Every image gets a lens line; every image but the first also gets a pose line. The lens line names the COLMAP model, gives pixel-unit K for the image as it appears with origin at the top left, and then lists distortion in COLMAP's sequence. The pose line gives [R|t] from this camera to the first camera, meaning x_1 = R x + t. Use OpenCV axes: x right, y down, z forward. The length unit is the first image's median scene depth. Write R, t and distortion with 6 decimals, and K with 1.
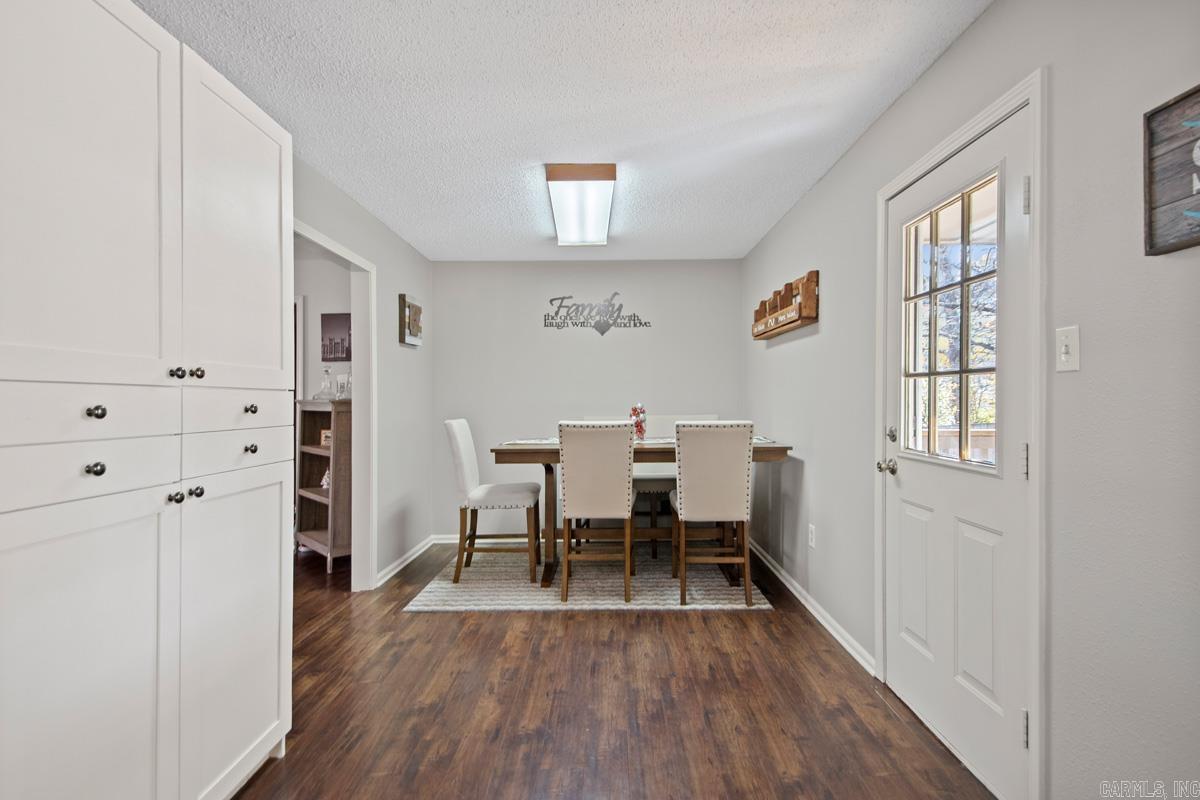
lens RADIAL K [[564.0, 0, 597.3], [0, 564.0, 414.0], [0, 0, 1]] dist [0.023792, -0.000502]
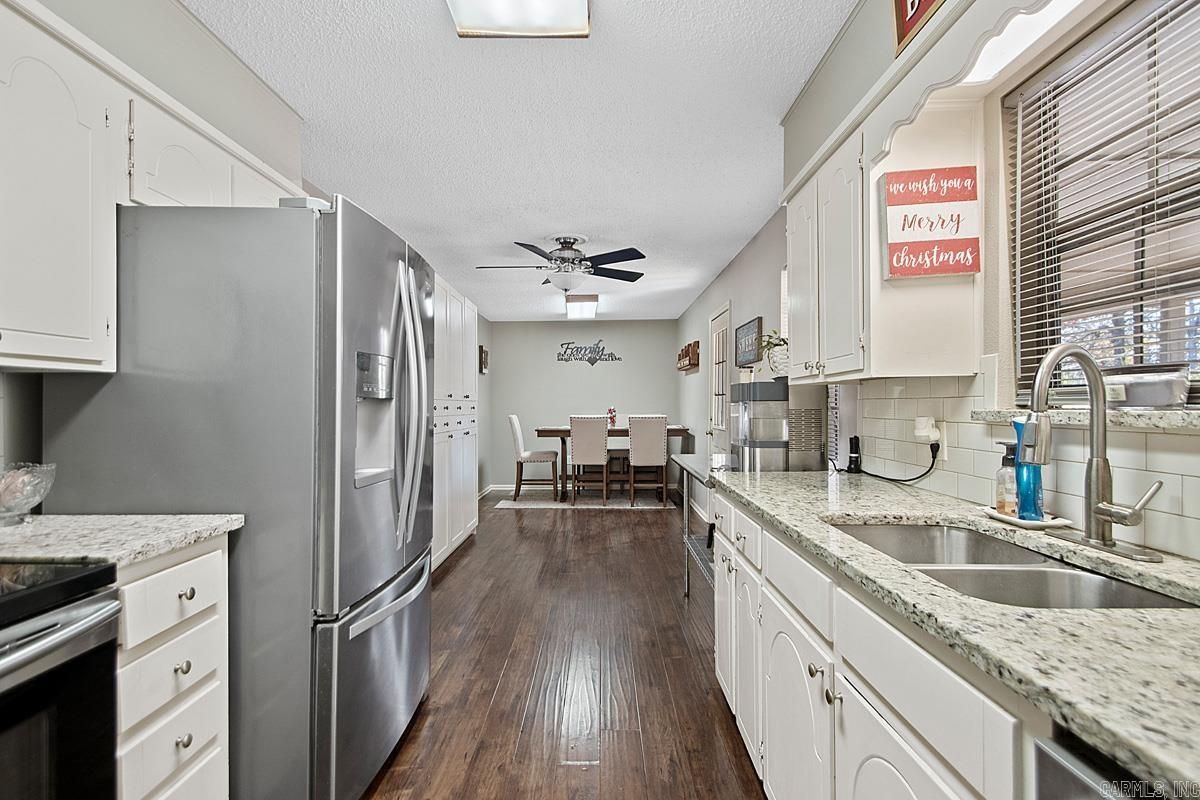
lens RADIAL K [[564.0, 0, 597.3], [0, 564.0, 414.0], [0, 0, 1]] dist [0.023792, -0.000502]
pose [[0.999904, 0.001129, 0.013800, 0.000492], [-0.001016, 0.999966, -0.008188, 0.021589], [-0.013809, 0.008173, 0.999871, -0.883225]]
